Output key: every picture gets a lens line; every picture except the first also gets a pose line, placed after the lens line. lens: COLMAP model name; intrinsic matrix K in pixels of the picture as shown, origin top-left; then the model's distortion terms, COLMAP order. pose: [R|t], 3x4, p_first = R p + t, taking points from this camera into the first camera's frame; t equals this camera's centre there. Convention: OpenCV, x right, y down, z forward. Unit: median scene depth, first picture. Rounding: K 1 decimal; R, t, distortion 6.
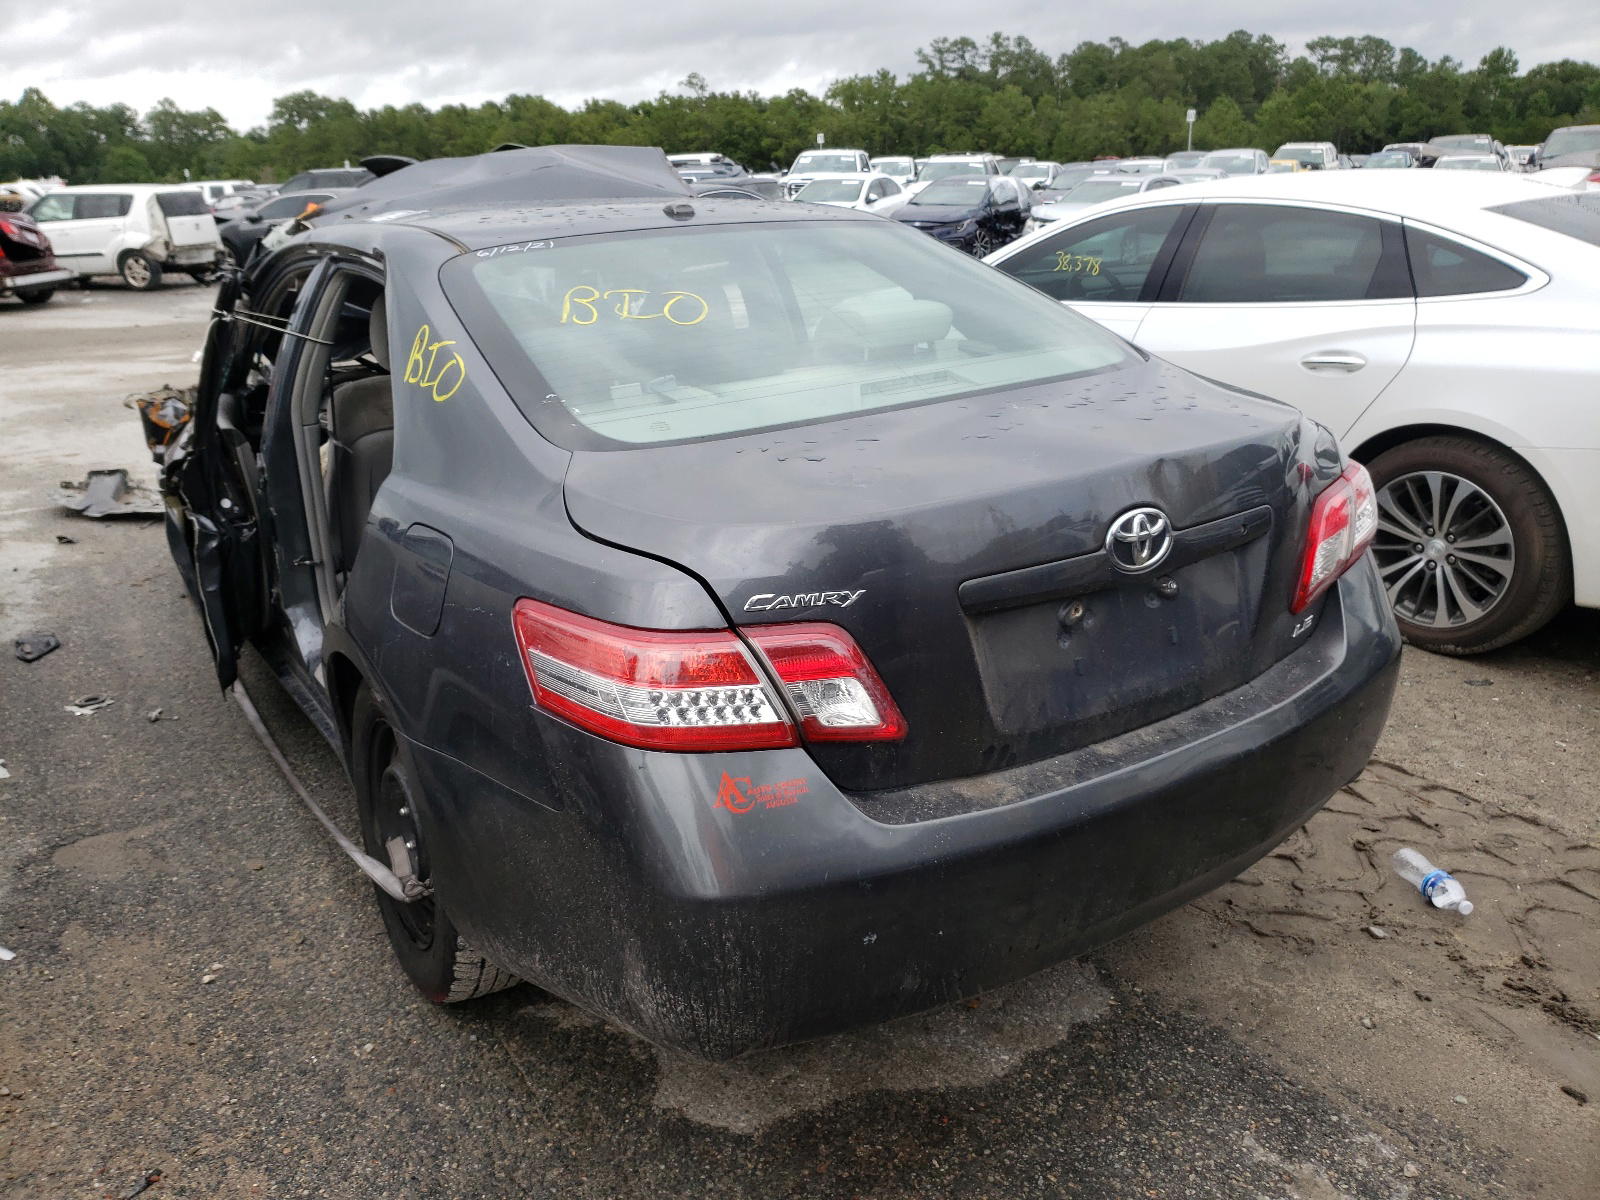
lens RADIAL K [[1301.0, 0, 800.0], [0, 1301.0, 600.0], [0, 0, 1]] dist [-0.005518, 0.061257]
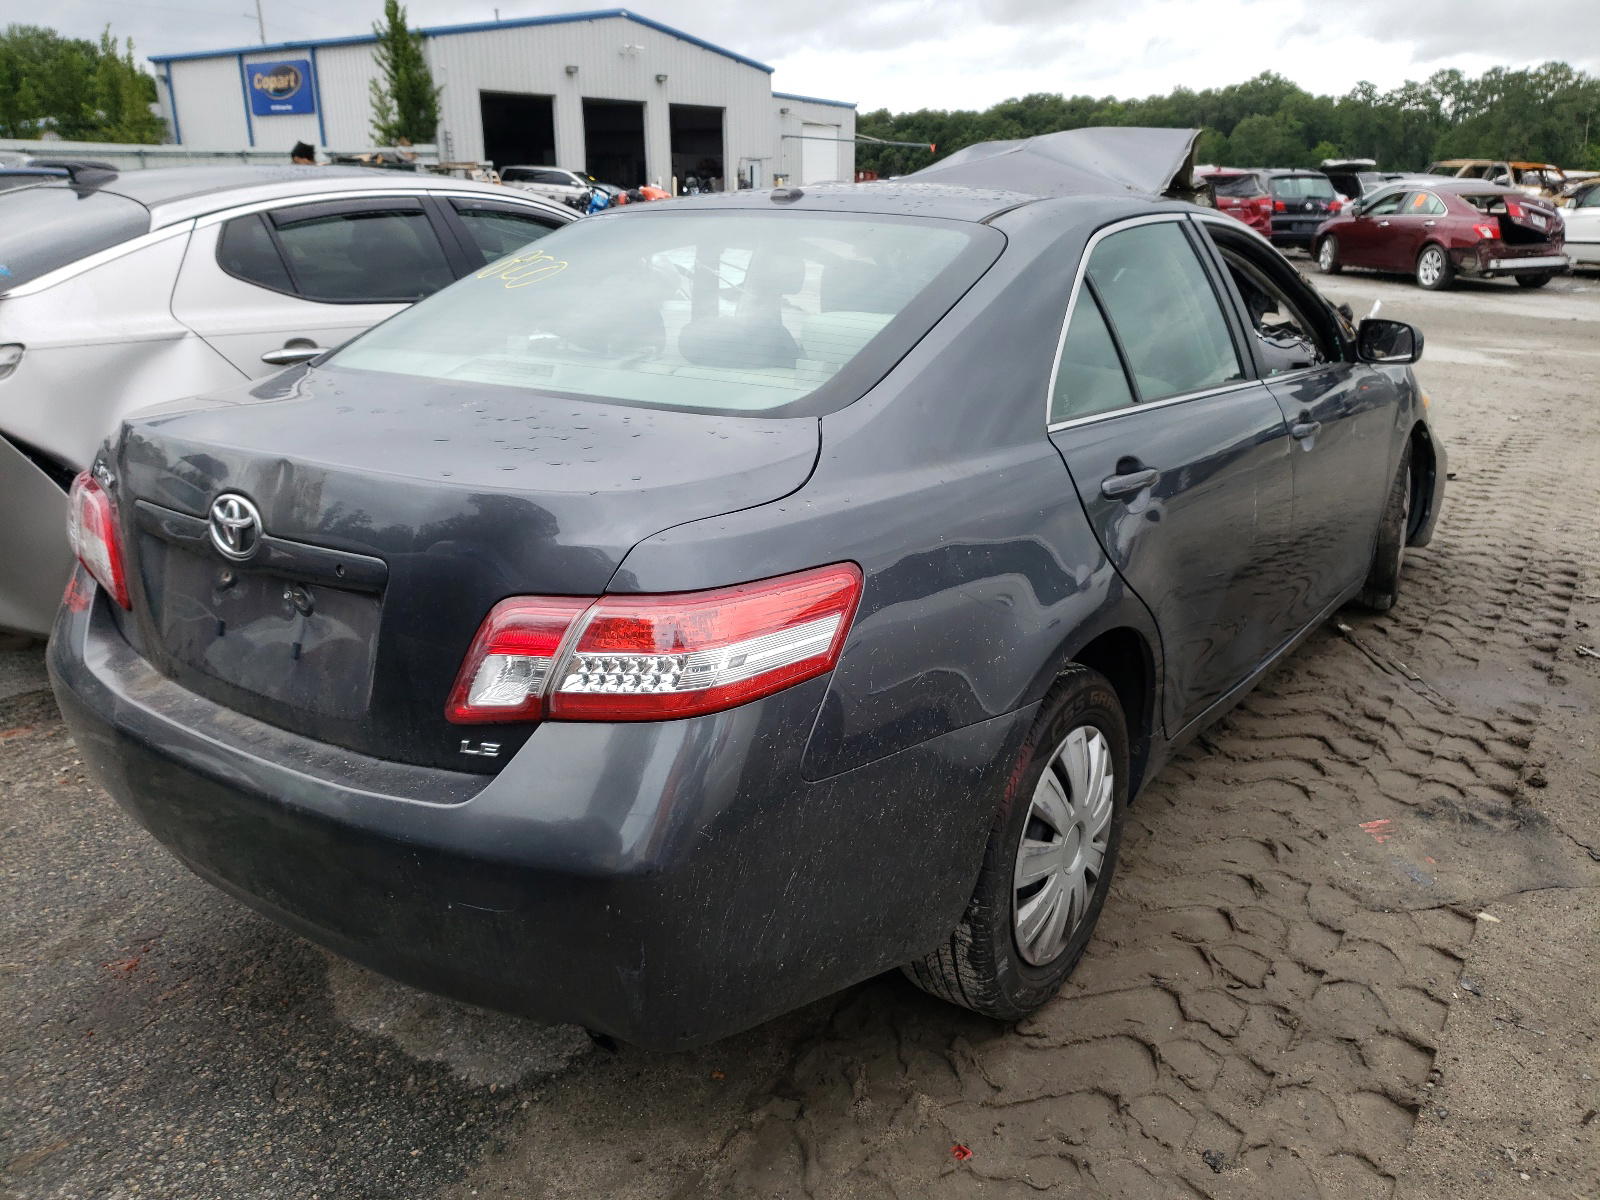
lens RADIAL K [[1301.0, 0, 800.0], [0, 1301.0, 600.0], [0, 0, 1]] dist [-0.005518, 0.061257]
pose [[0.356455, 0.316925, -0.878919, 0.881959], [-0.306822, 0.928248, 0.210277, -0.226264], [0.882497, 0.194717, 0.428118, 0.651041]]
